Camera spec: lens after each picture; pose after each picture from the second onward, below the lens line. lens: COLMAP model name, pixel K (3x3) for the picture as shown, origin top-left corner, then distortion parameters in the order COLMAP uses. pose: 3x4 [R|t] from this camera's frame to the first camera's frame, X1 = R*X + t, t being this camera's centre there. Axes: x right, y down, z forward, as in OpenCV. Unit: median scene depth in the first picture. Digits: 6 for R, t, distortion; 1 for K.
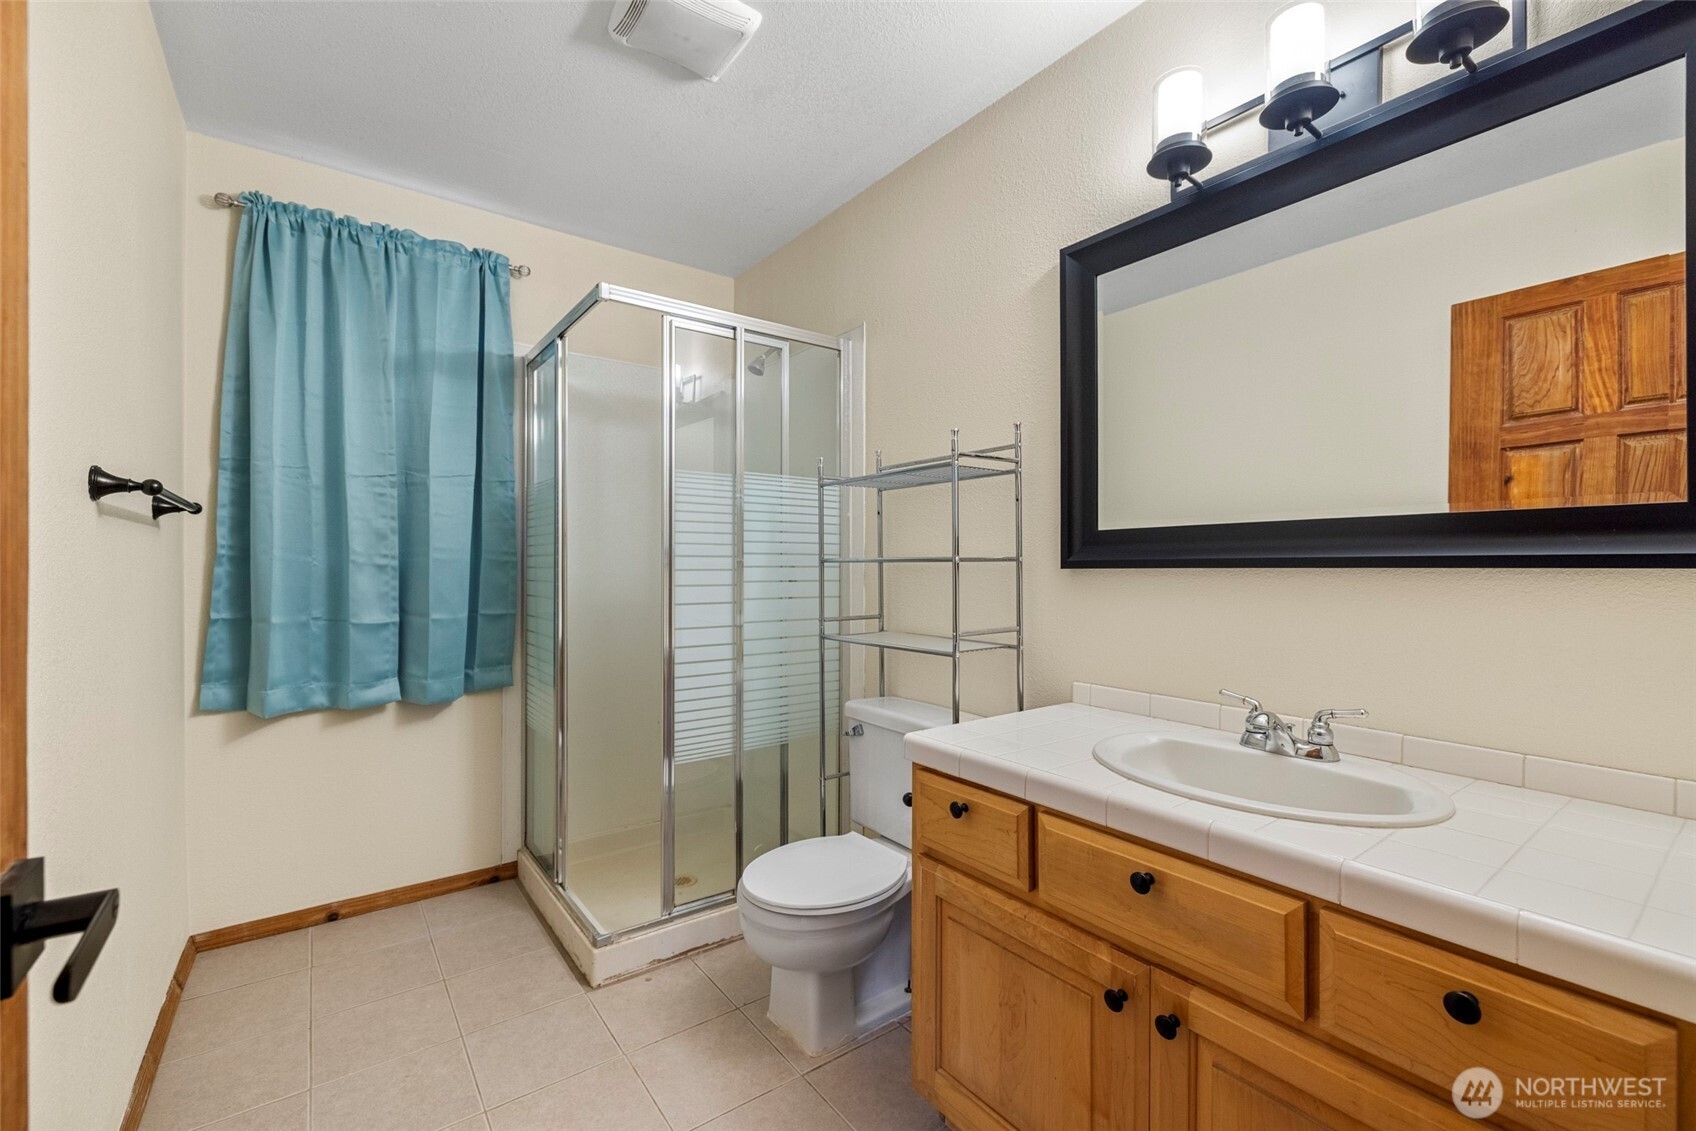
lens RADIAL K [[711.8, 0, 849.4], [0, 711.8, 568.1], [0, 0, 1]] dist [-0.000587, 0.000455]
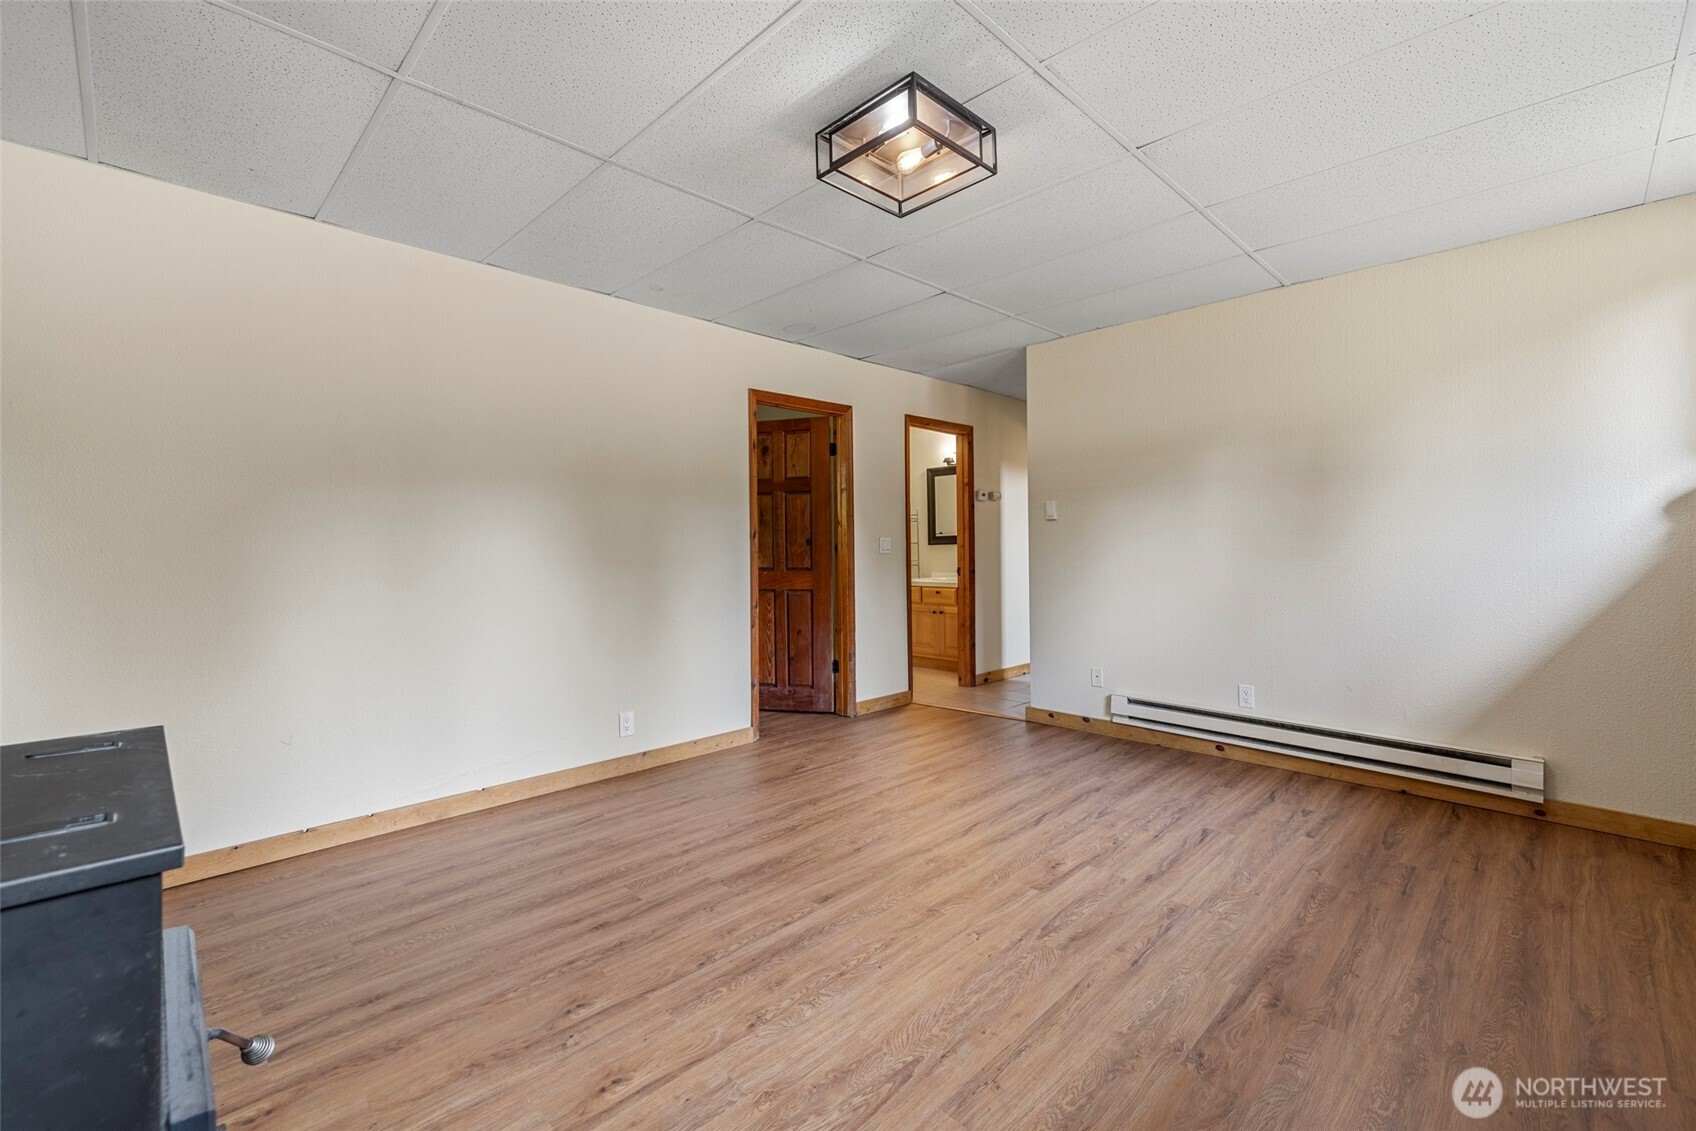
lens RADIAL K [[711.8, 0, 847.4], [0, 711.8, 556.7], [0, 0, 1]] dist [-0.000587, 0.000455]
pose [[0.989236, -0.015876, 0.145466, -1.190204], [0.014575, 0.999844, 0.010005, 0.026718], [-0.145602, -0.007777, 0.989313, -4.690591]]
